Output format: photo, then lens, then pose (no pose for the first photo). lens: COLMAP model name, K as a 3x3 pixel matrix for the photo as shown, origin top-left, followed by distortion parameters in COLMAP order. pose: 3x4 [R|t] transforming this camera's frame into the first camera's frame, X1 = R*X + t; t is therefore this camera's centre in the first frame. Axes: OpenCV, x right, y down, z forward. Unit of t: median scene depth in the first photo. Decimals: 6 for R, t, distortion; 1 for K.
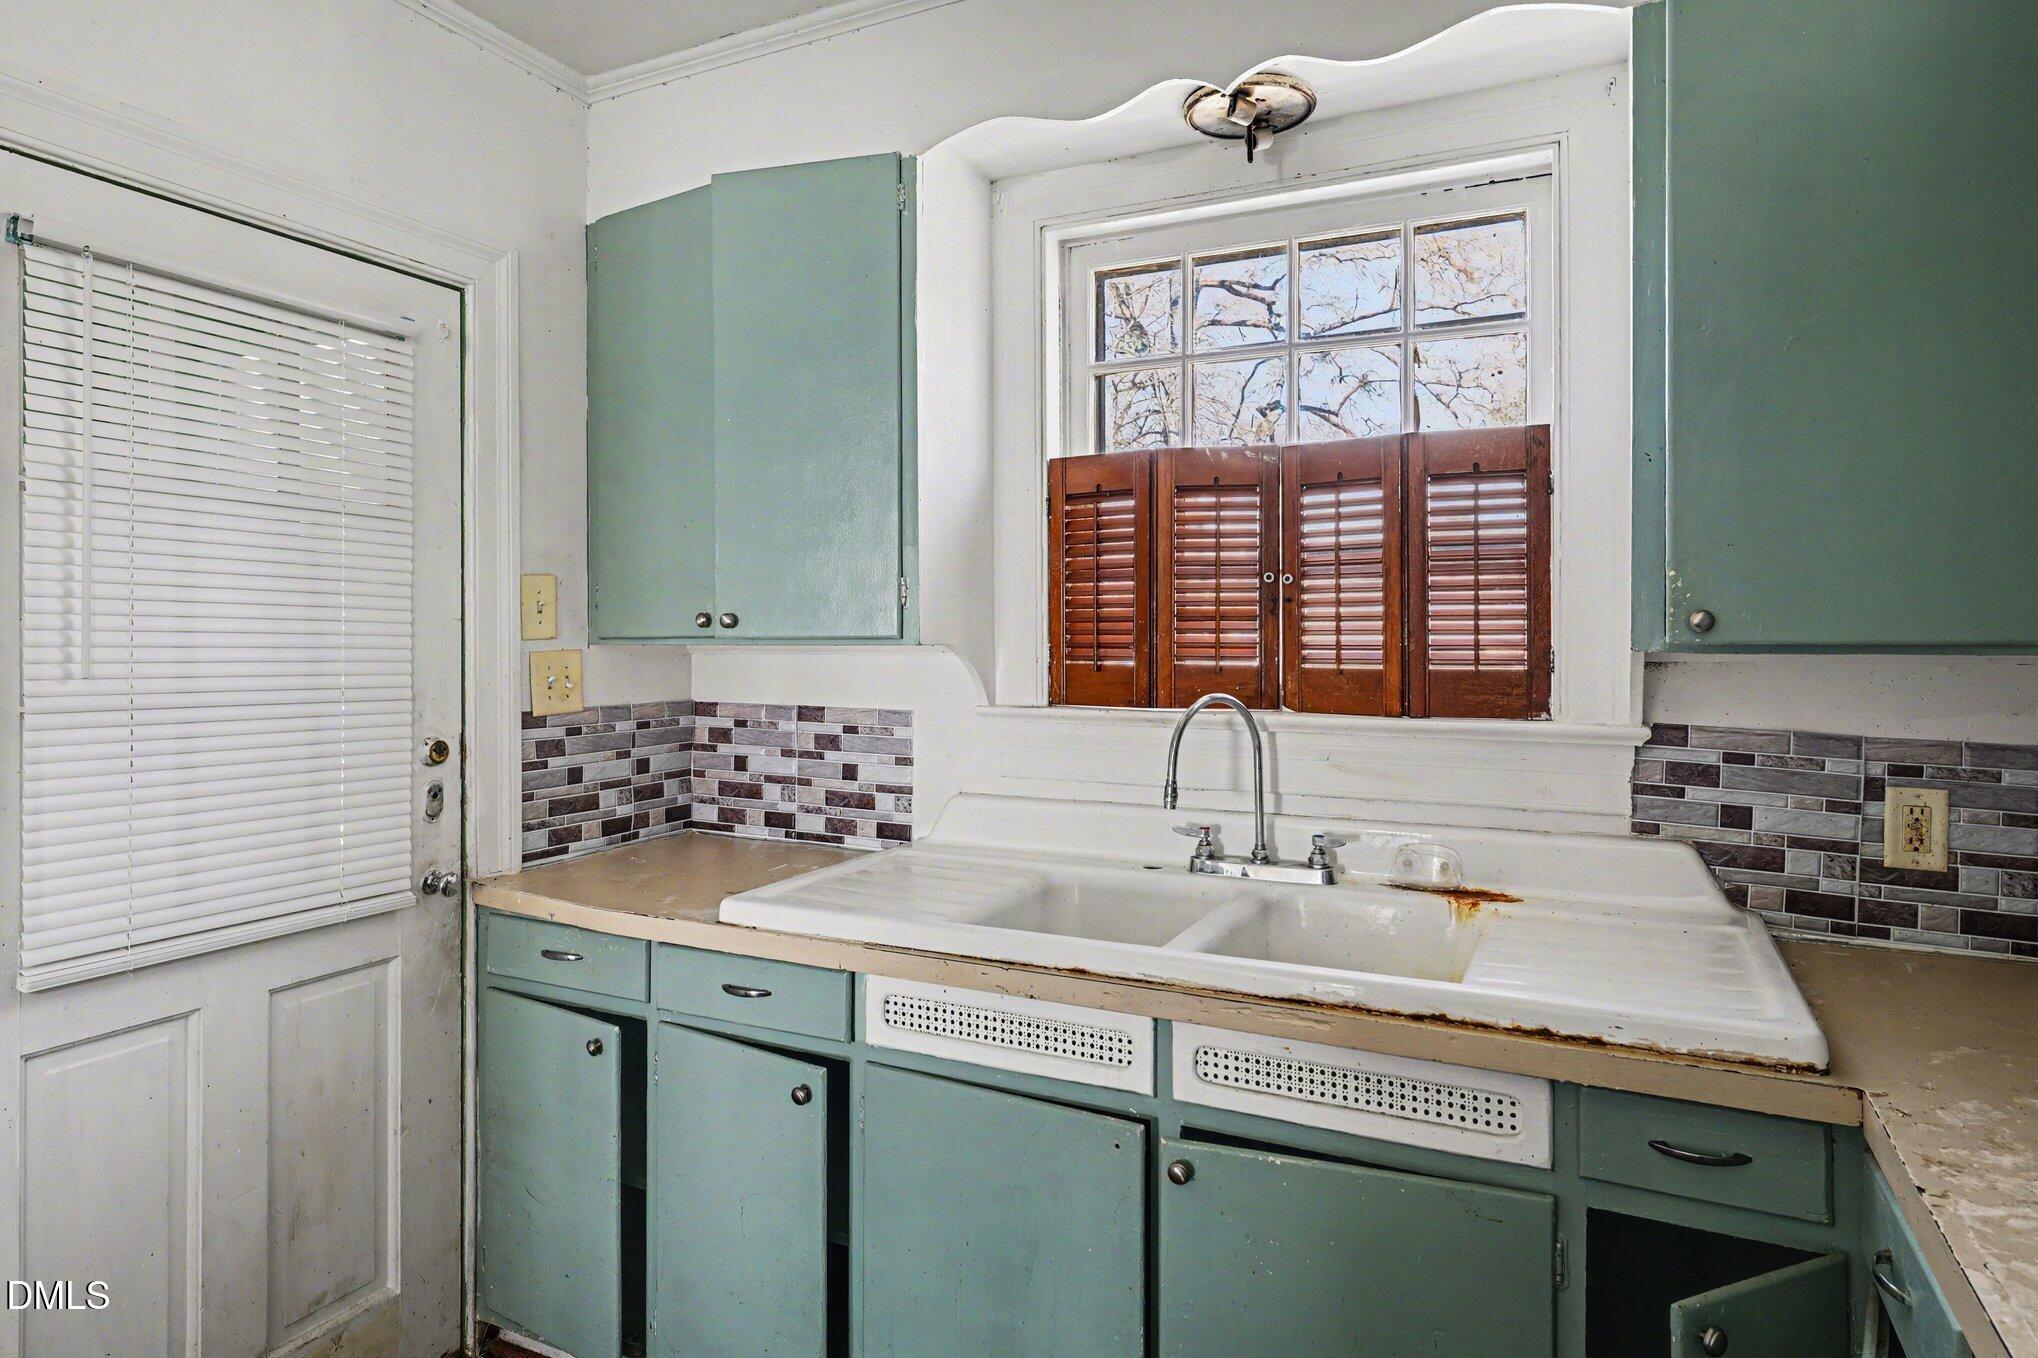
lens RADIAL K [[1191.1, 0, 1025.1], [0, 1191.1, 647.7], [0, 0, 1]] dist [0.000357, -0.000205]
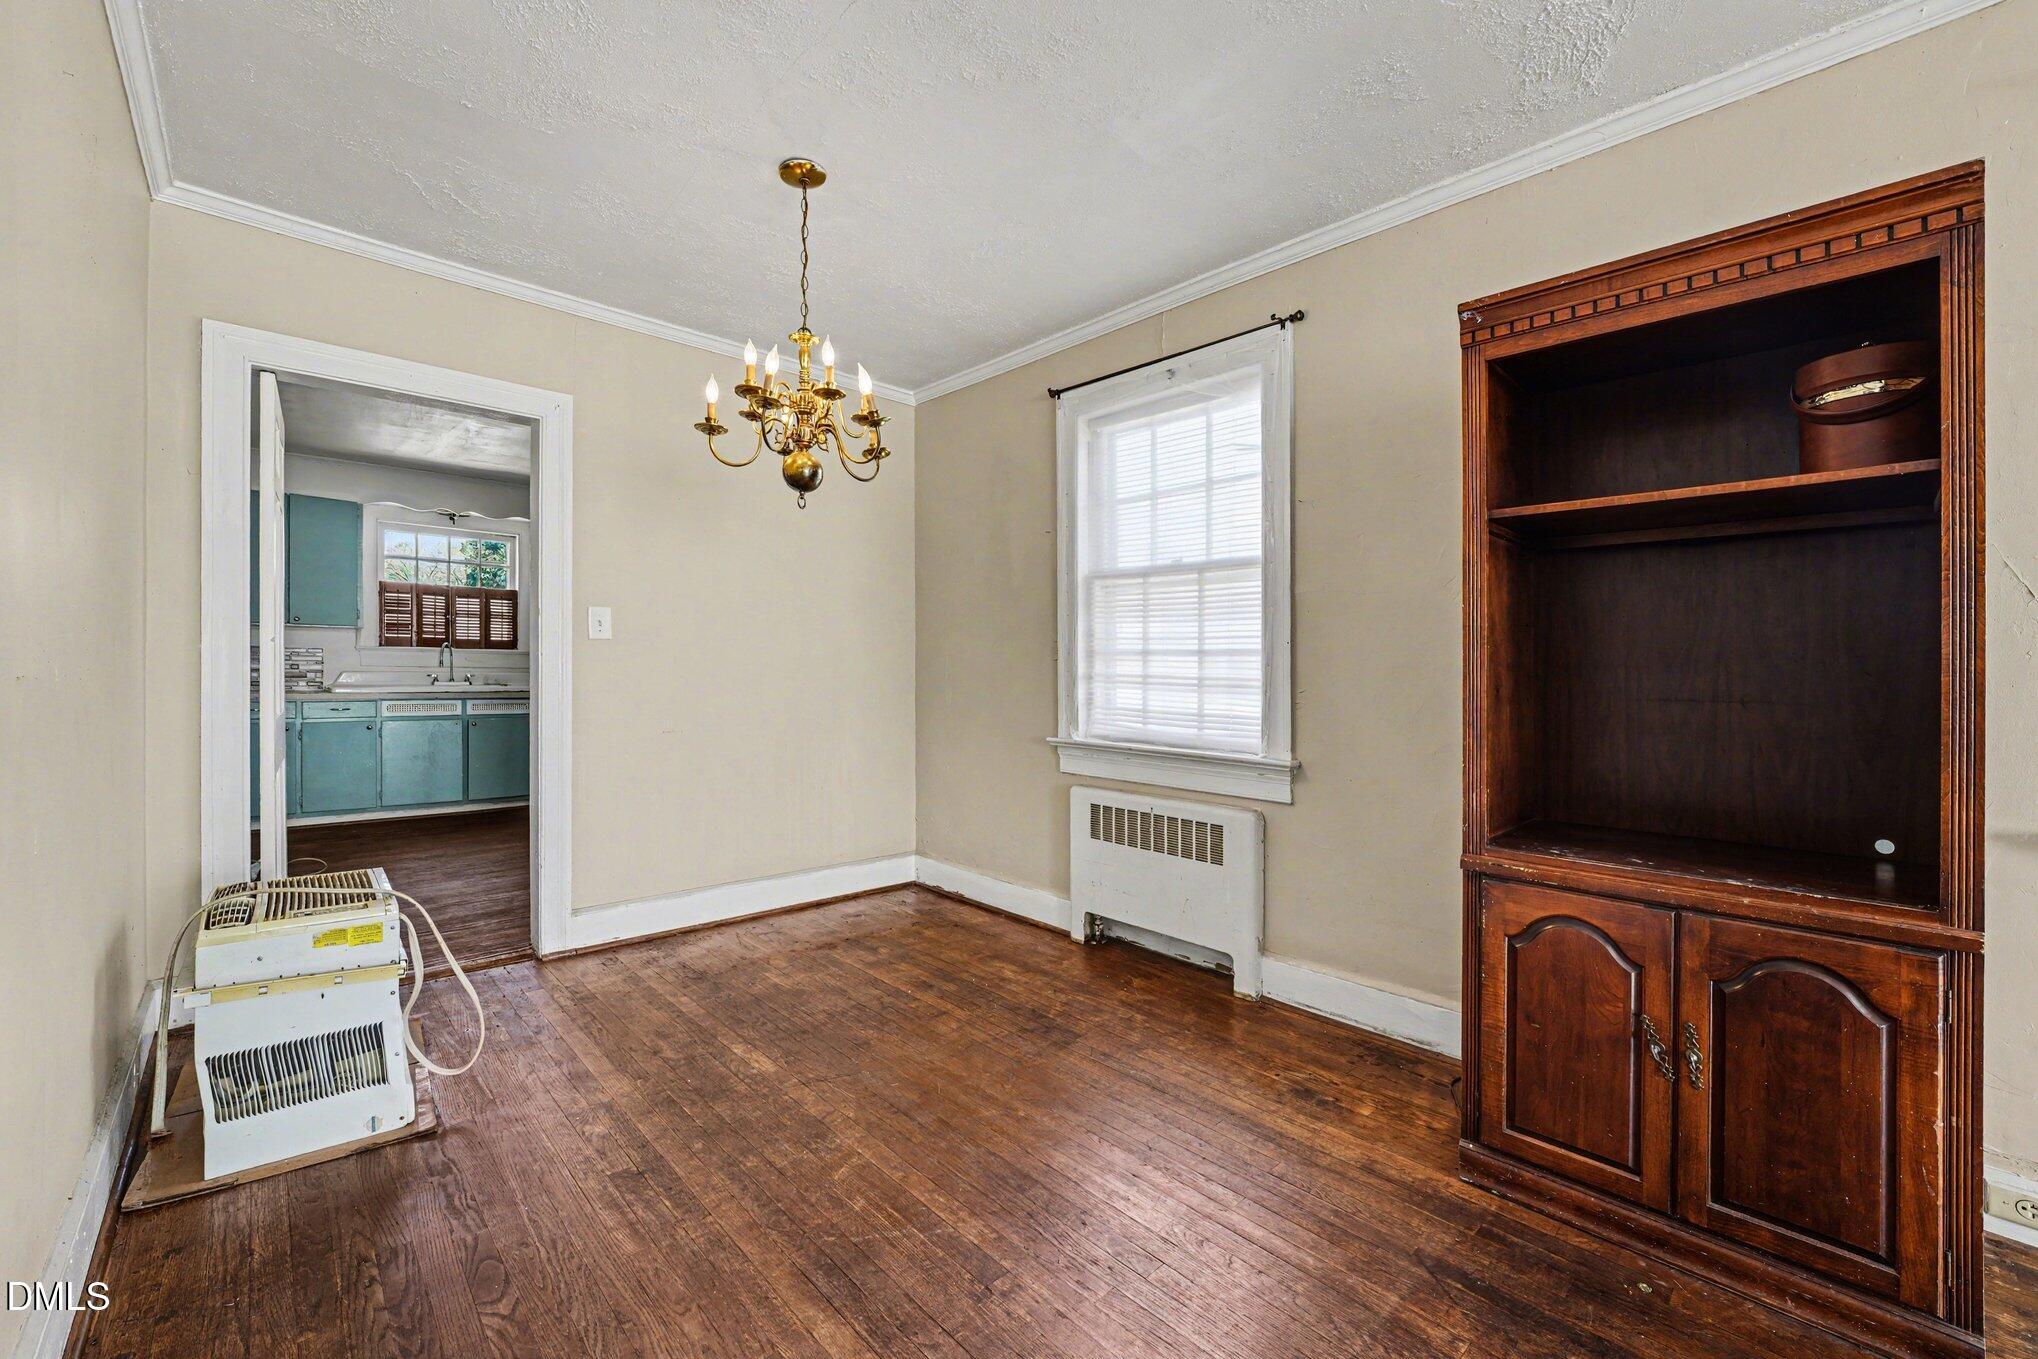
lens RADIAL K [[851.8, 0, 1025.6], [0, 851.8, 684.1], [0, 0, 1]] dist [-0.017760, -0.000118]
pose [[0.372989, 0.000195, 0.927836, -1.922514], [0.008803, 0.999954, -0.003748, 0.222334], [-0.927794, 0.009566, 0.372970, -2.133961]]
